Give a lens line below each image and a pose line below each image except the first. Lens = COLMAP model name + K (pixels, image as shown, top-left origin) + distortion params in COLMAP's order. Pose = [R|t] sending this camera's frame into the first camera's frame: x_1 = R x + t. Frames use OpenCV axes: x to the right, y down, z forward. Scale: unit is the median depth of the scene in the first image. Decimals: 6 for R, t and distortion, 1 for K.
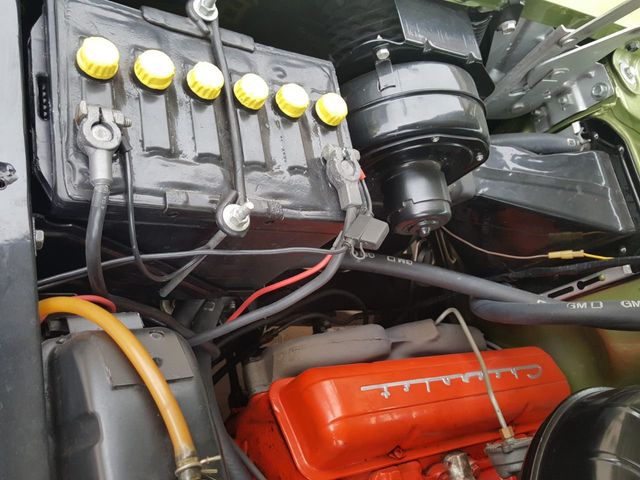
lens RADIAL K [[638.8, 0, 320.0], [0, 638.8, 240.0], [0, 0, 1]] dist [0.174756, -0.352388]
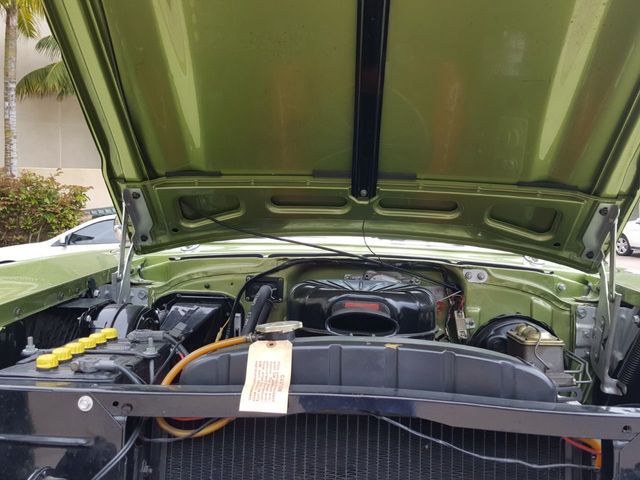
lens RADIAL K [[619.9, 0, 319.3], [0, 619.9, 228.3], [0, 0, 1]] dist [0.136356, -0.258636]
pose [[0.251182, -0.576933, 0.777210, -0.776319], [0.921675, 0.387836, -0.009976, 0.191498], [-0.295675, 0.718841, 0.629162, -0.429533]]
